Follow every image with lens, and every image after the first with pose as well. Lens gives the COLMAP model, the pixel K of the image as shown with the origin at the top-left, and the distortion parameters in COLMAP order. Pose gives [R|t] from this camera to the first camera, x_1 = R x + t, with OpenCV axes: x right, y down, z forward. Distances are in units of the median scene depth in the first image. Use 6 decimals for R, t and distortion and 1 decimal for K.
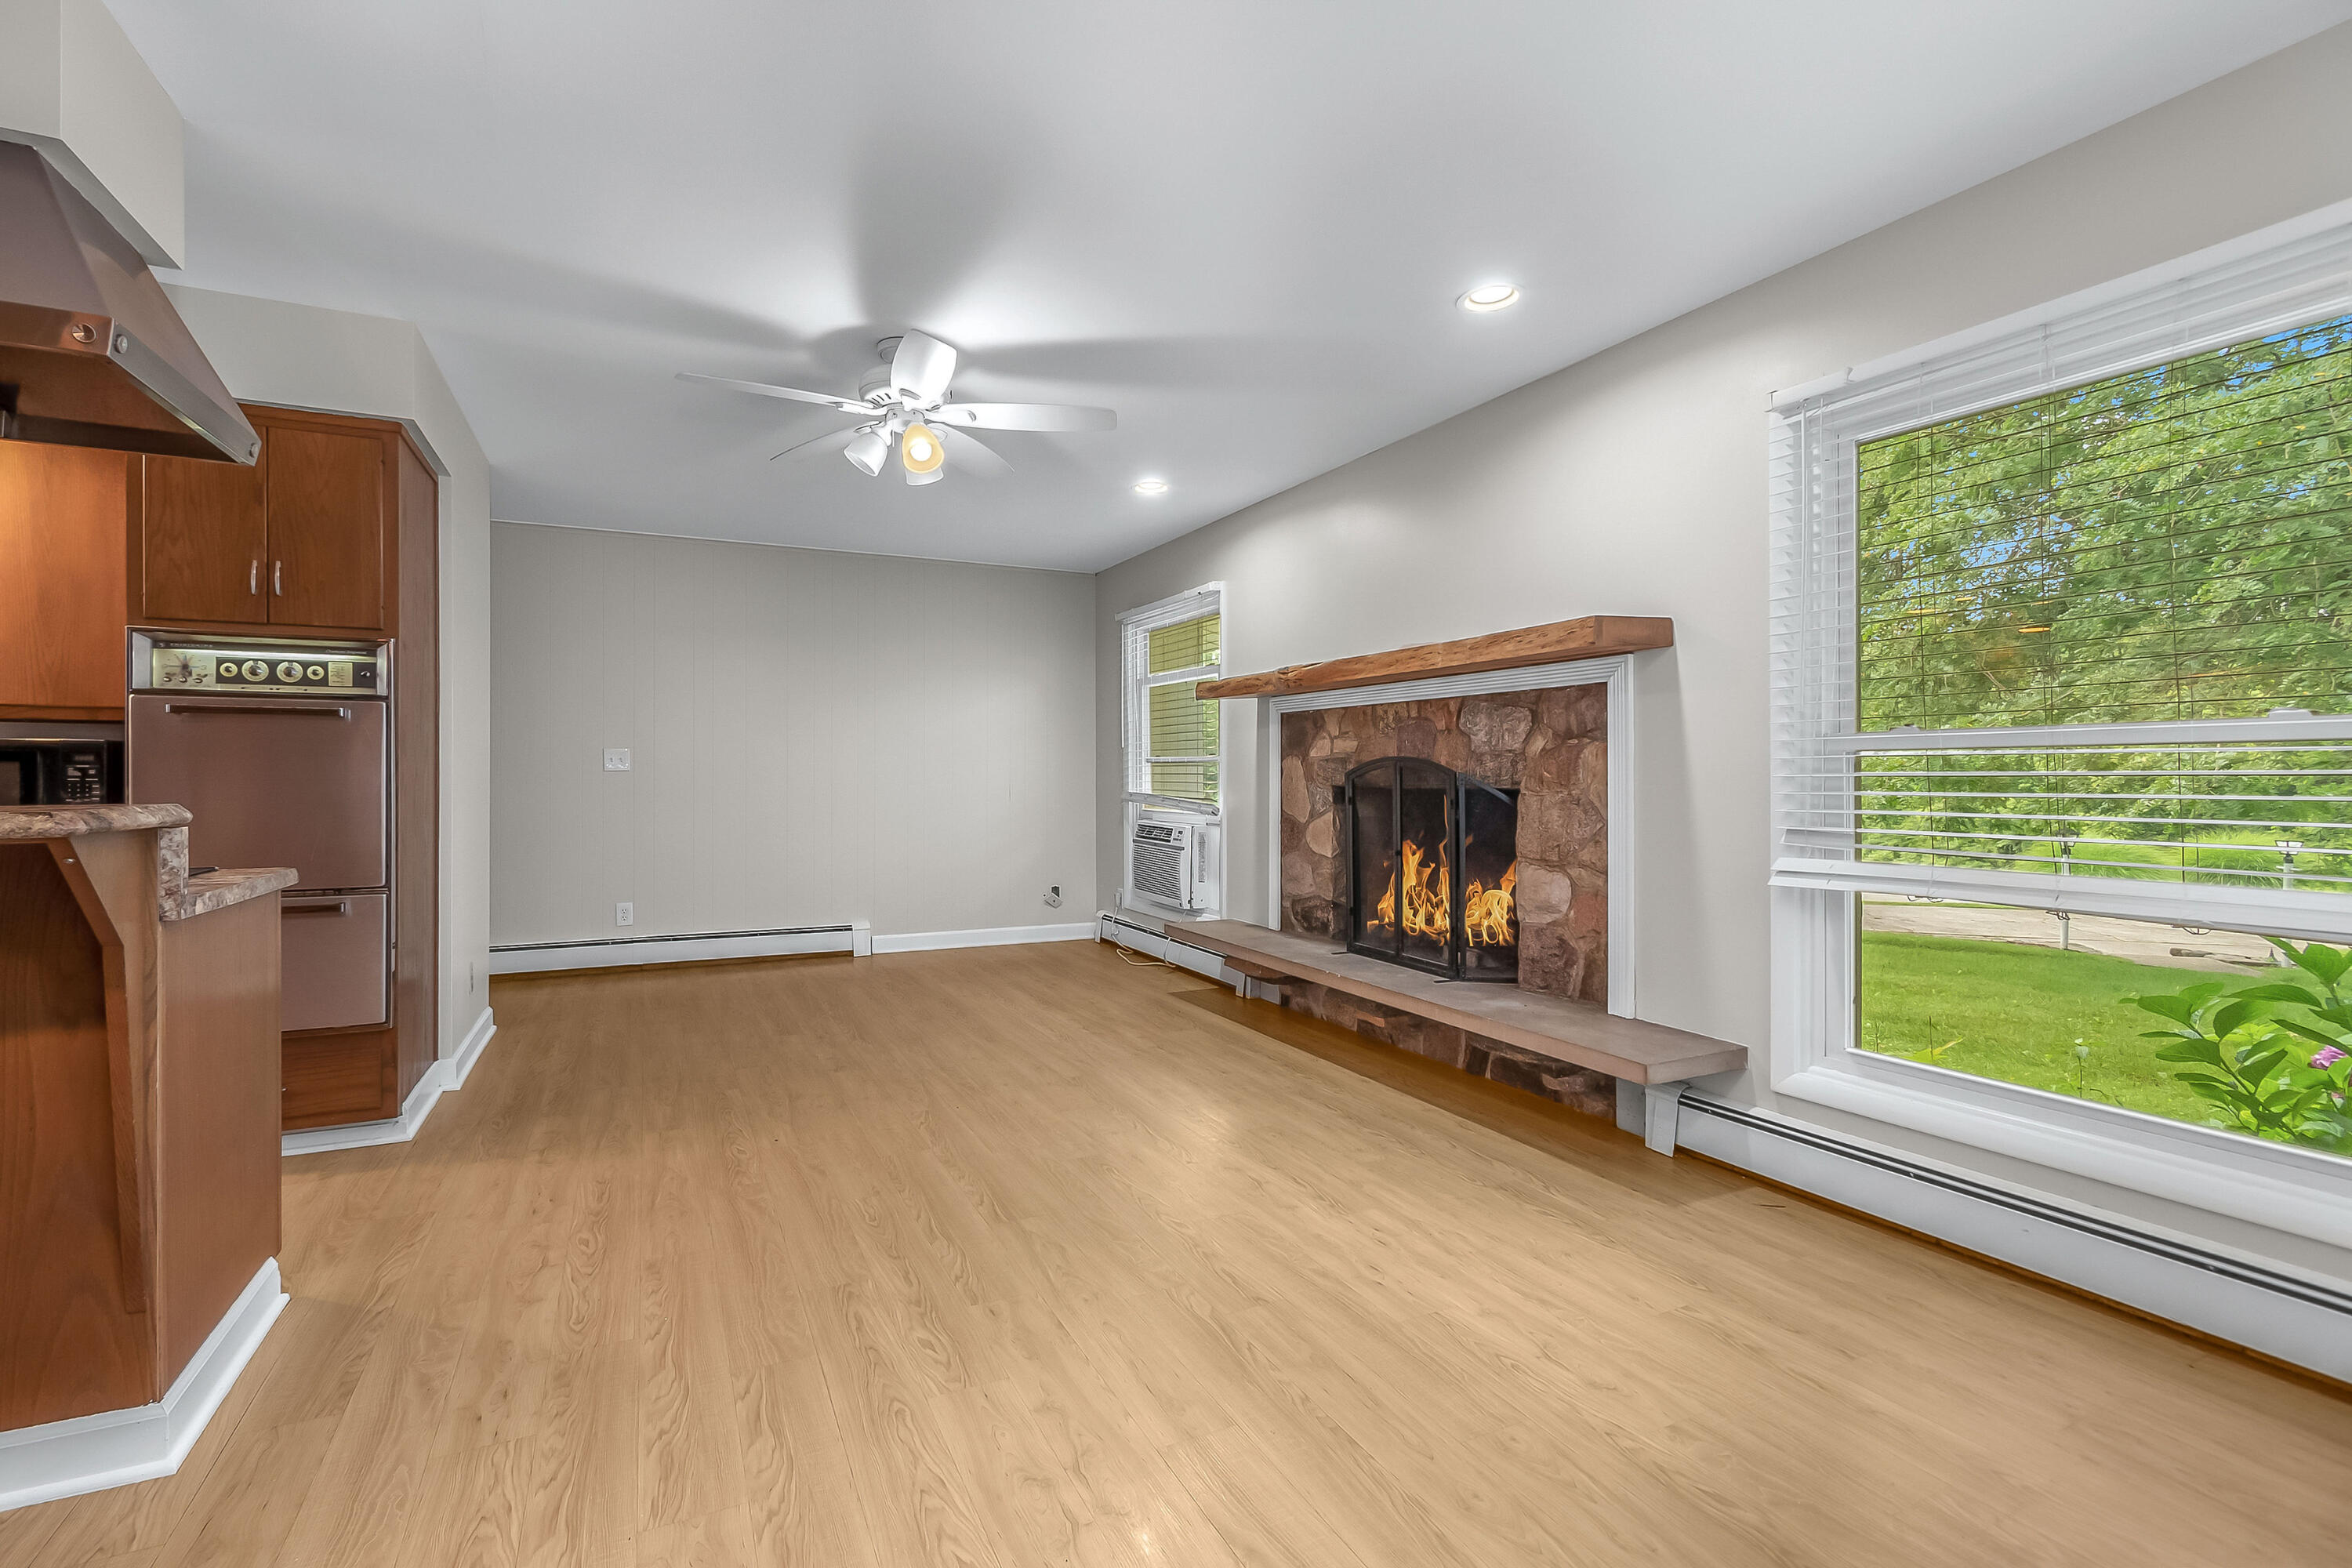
lens RADIAL K [[1045.7, 0, 1136.8], [0, 1045.7, 766.6], [0, 0, 1]] dist [0.007997, -0.007357]
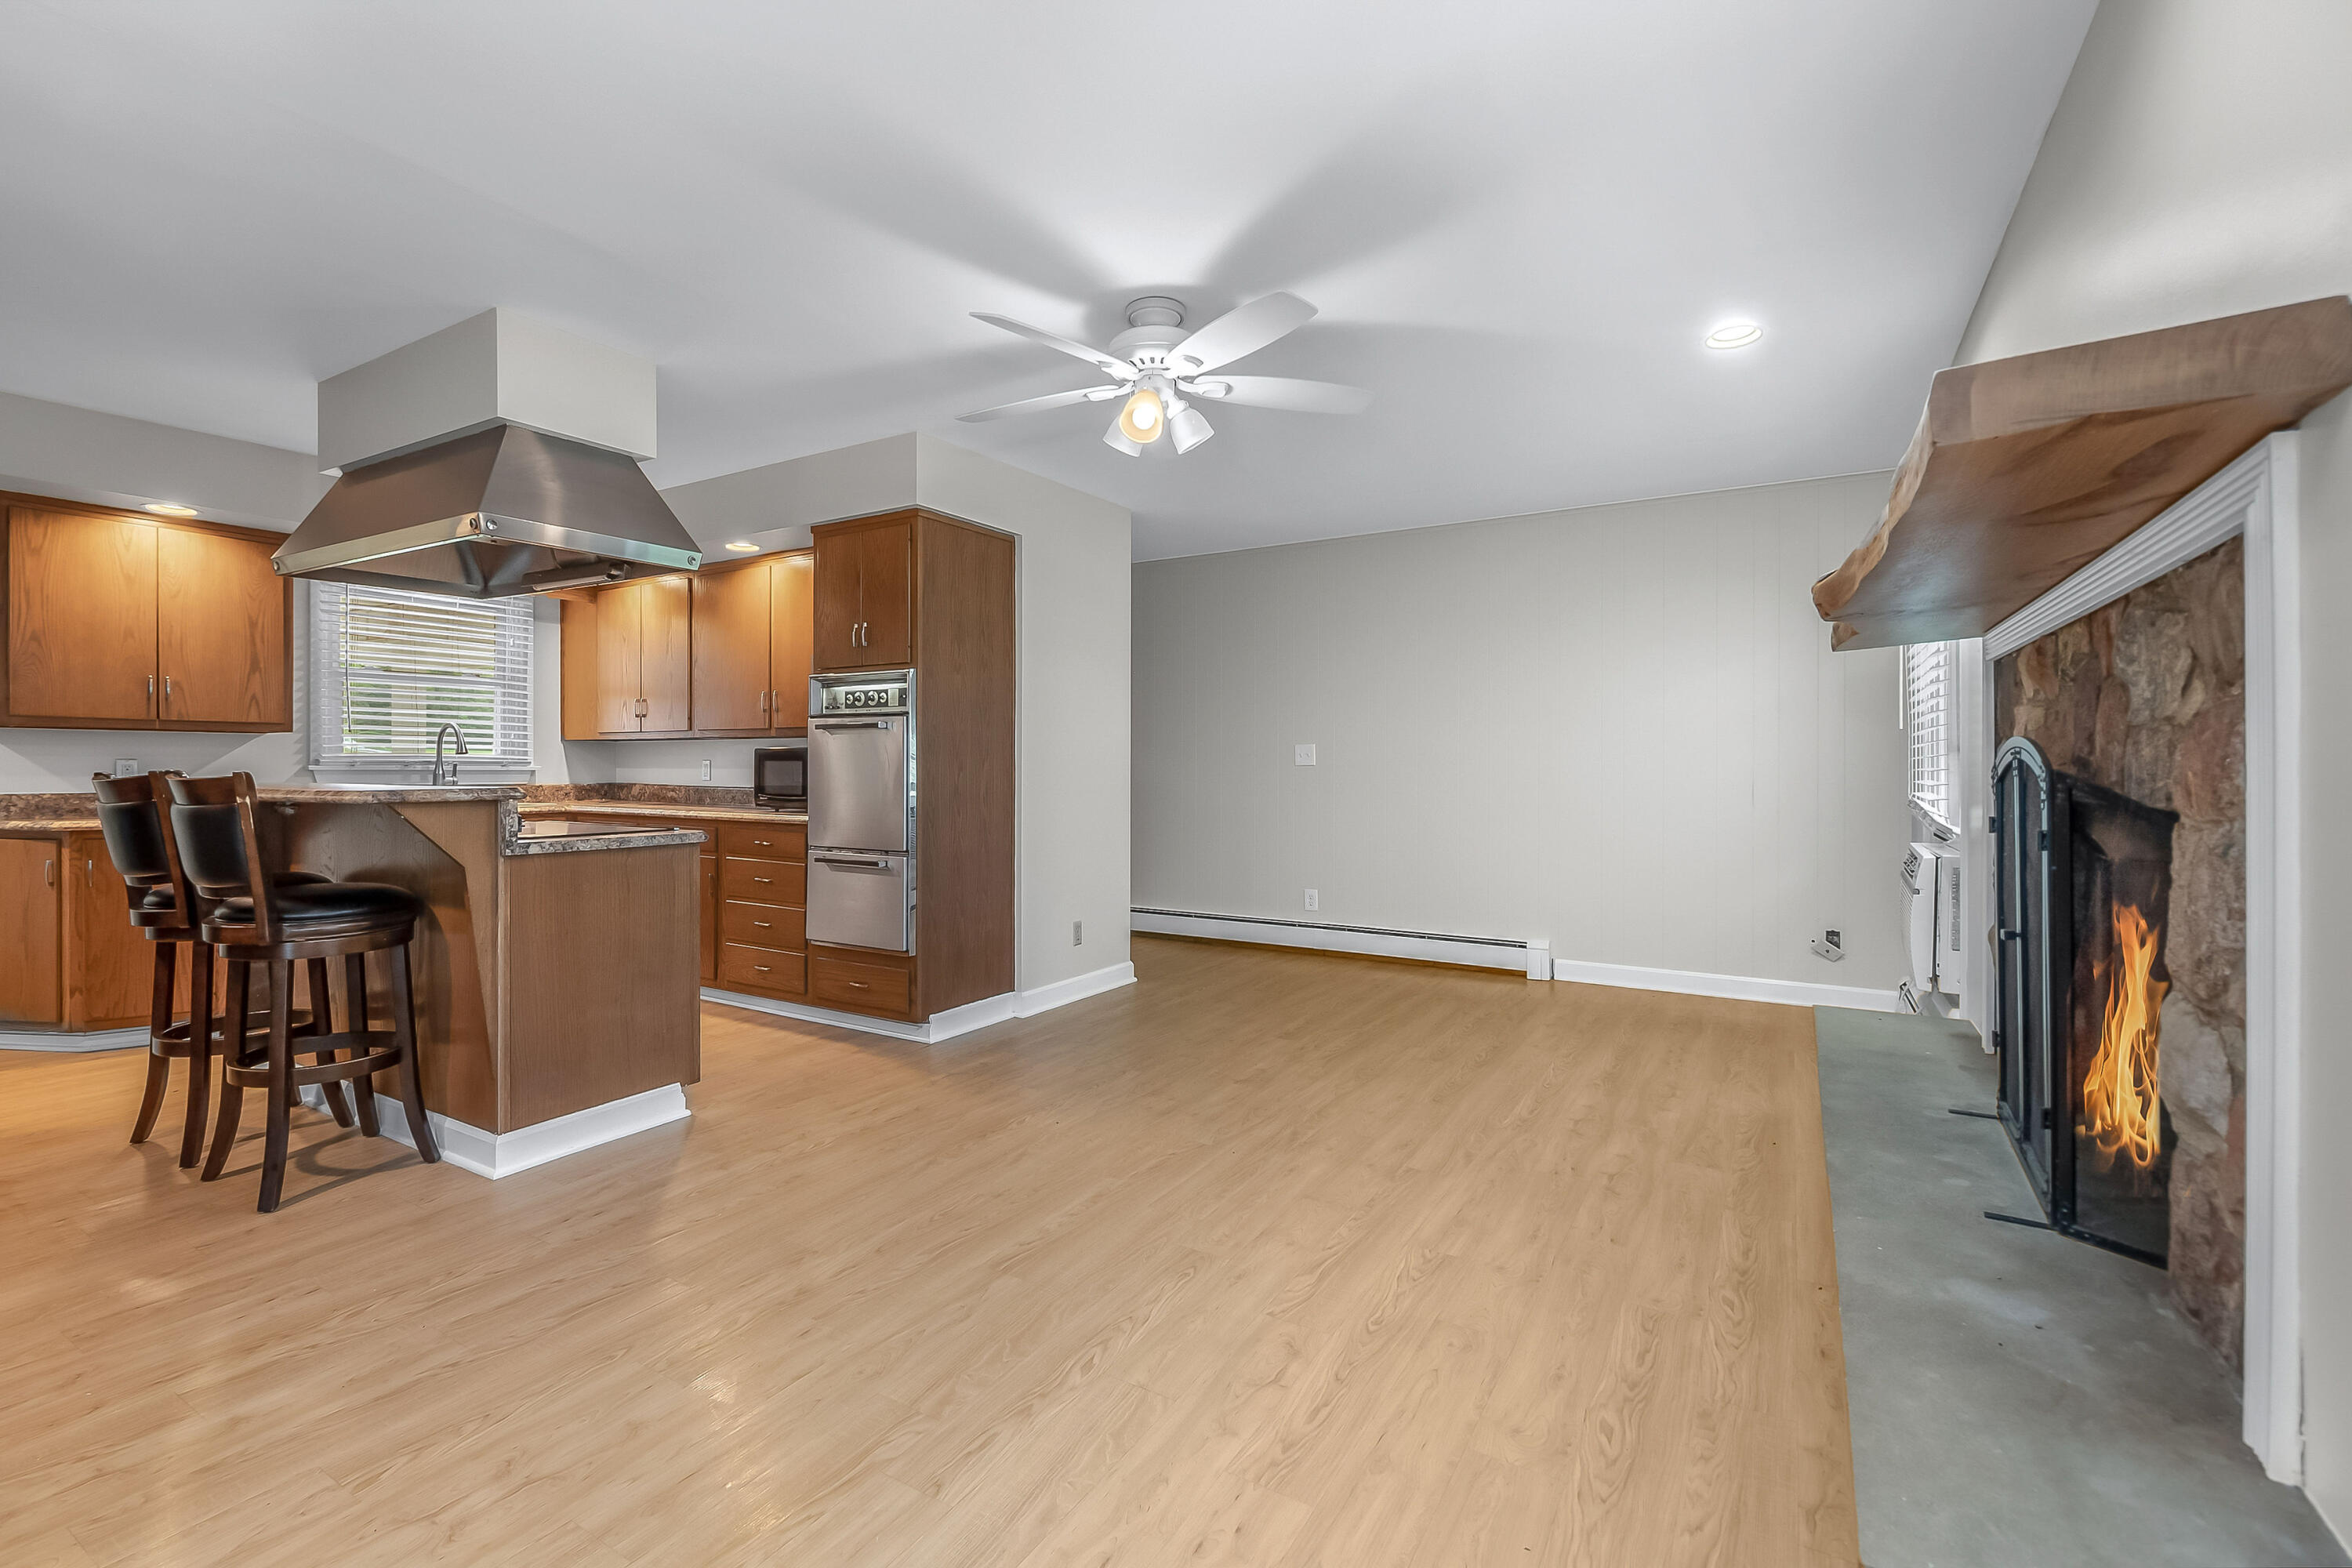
lens RADIAL K [[1045.7, 0, 1136.8], [0, 1045.7, 766.6], [0, 0, 1]] dist [0.007997, -0.007357]
pose [[0.539725, 0.001574, -0.841840, 0.592402], [0.004353, 0.999980, 0.004661, -0.001108], [0.841830, -0.006180, 0.539707, 0.526316]]
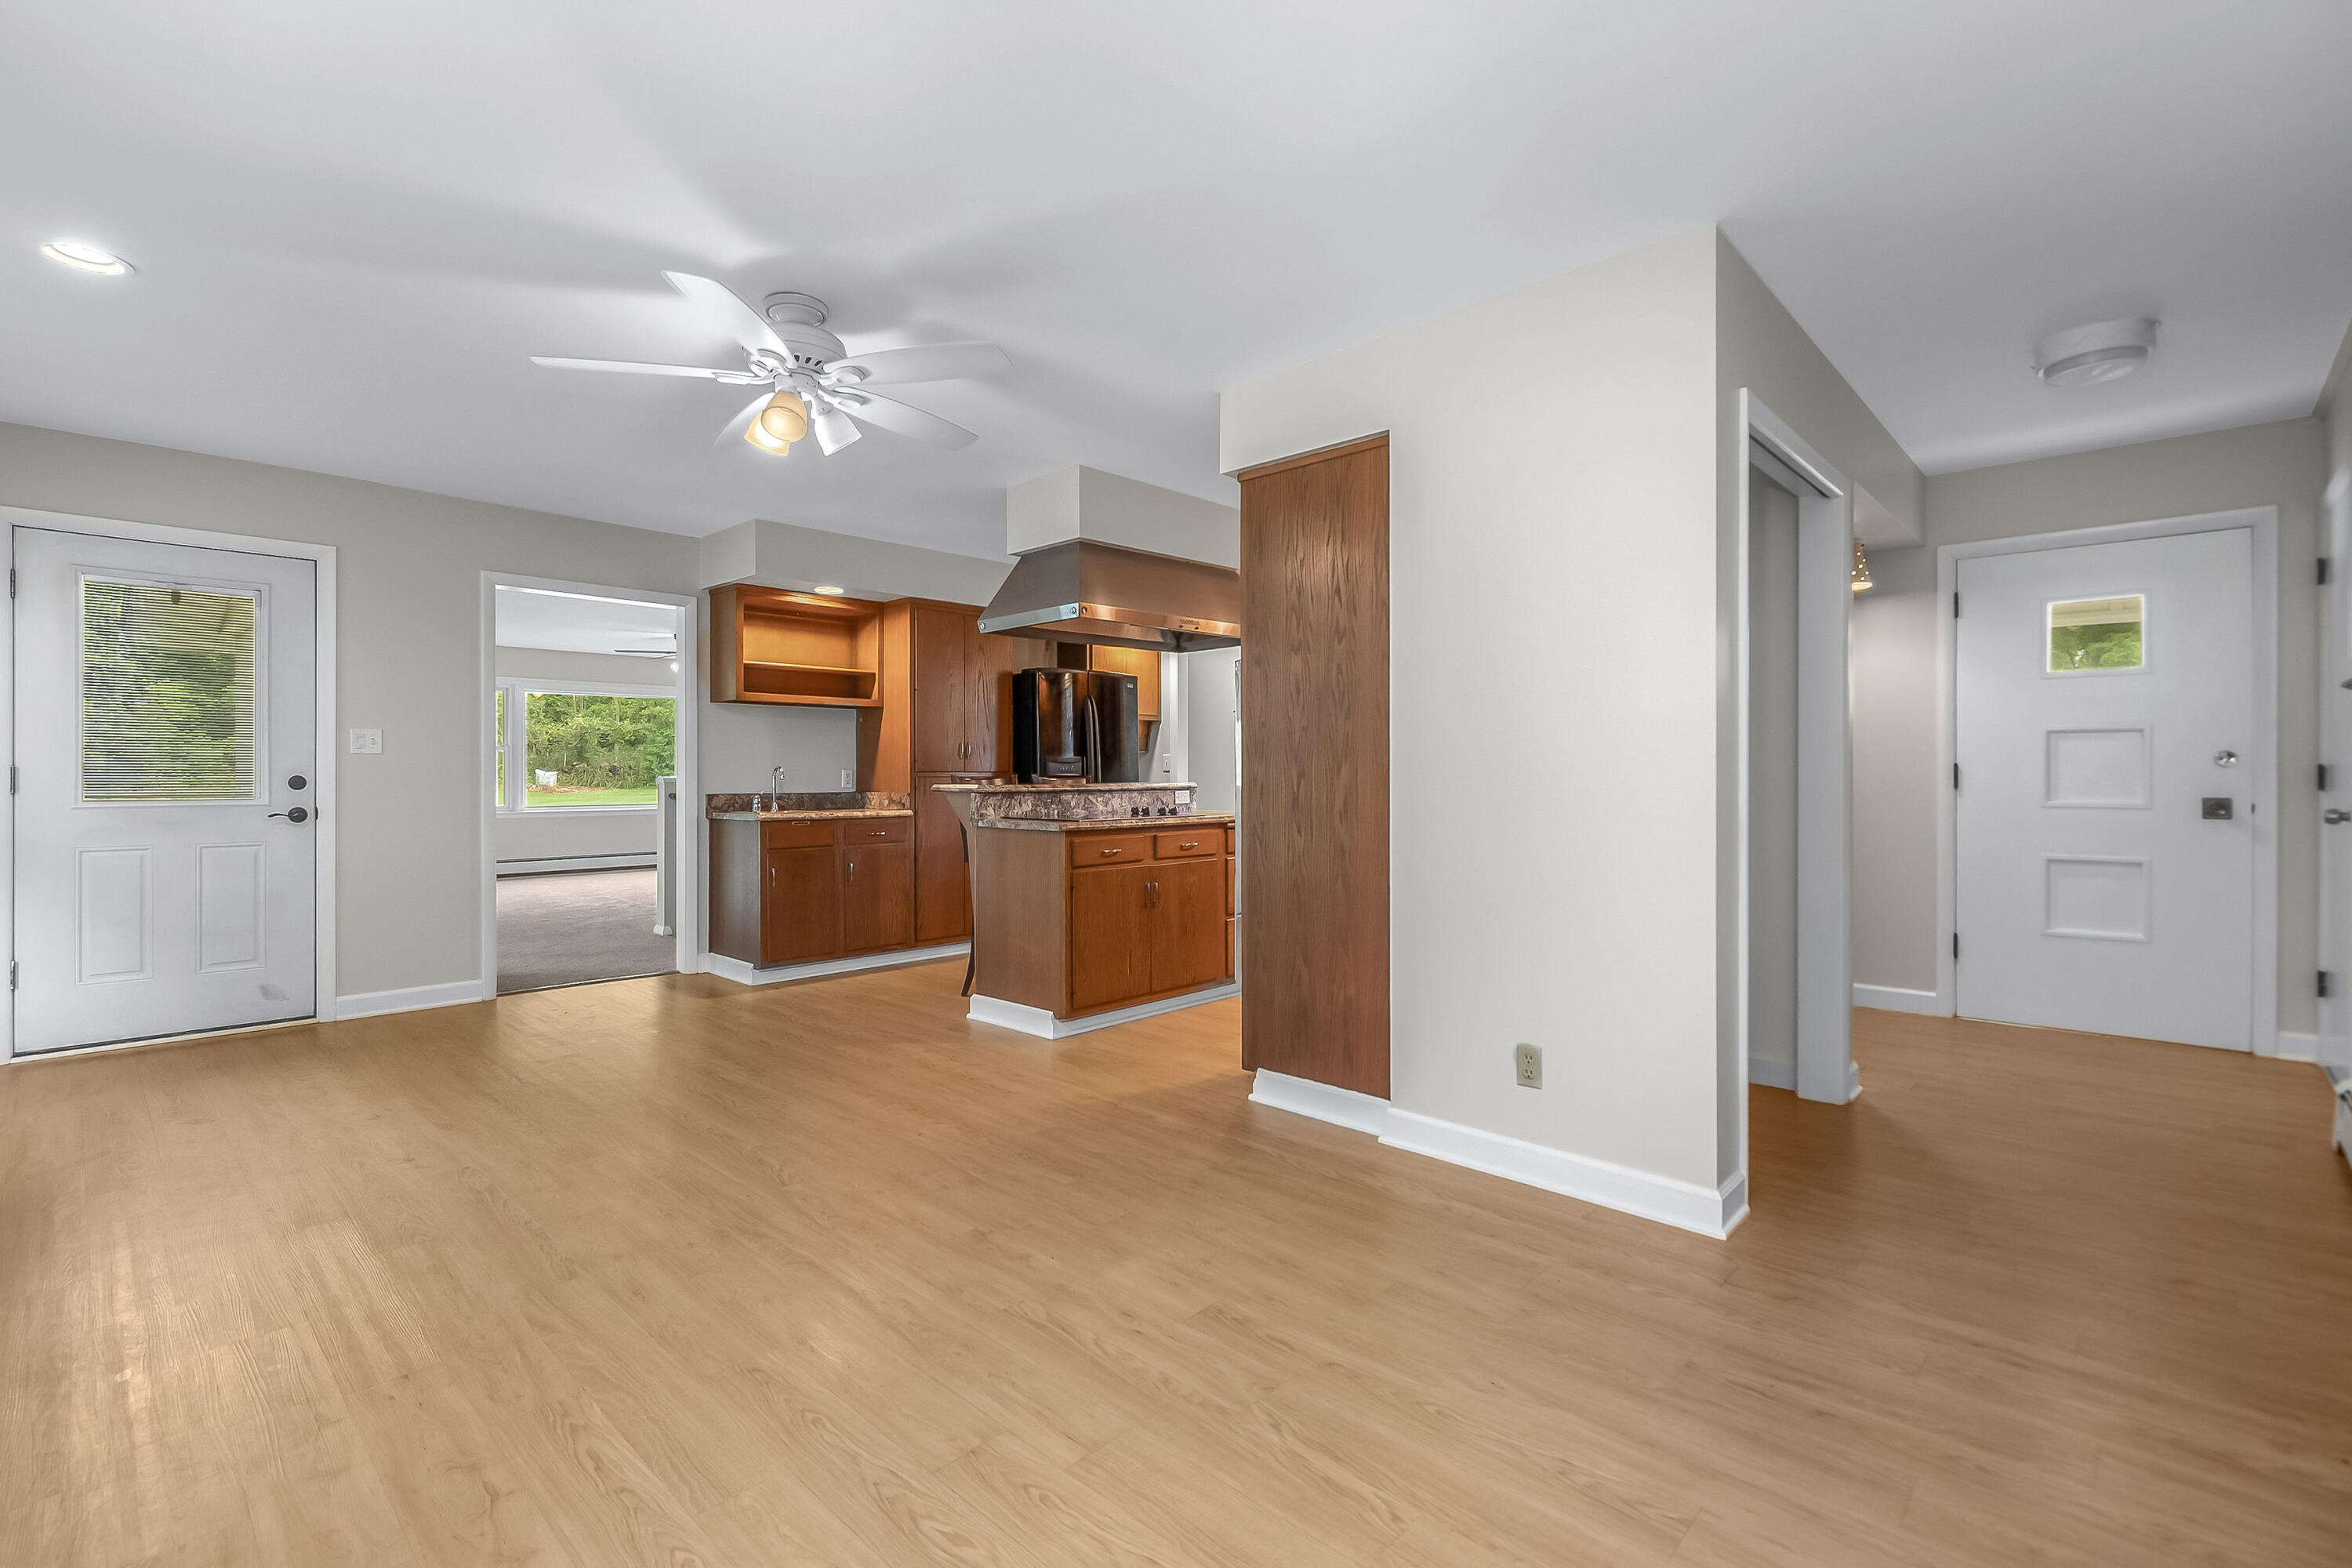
lens RADIAL K [[1045.7, 0, 1136.8], [0, 1045.7, 766.6], [0, 0, 1]] dist [0.007997, -0.007357]
pose [[-0.937441, -0.004224, -0.348118, -0.192746], [-0.000477, 0.999941, -0.010849, 0.010054], [0.348143, -0.010004, -0.937388, 2.105424]]
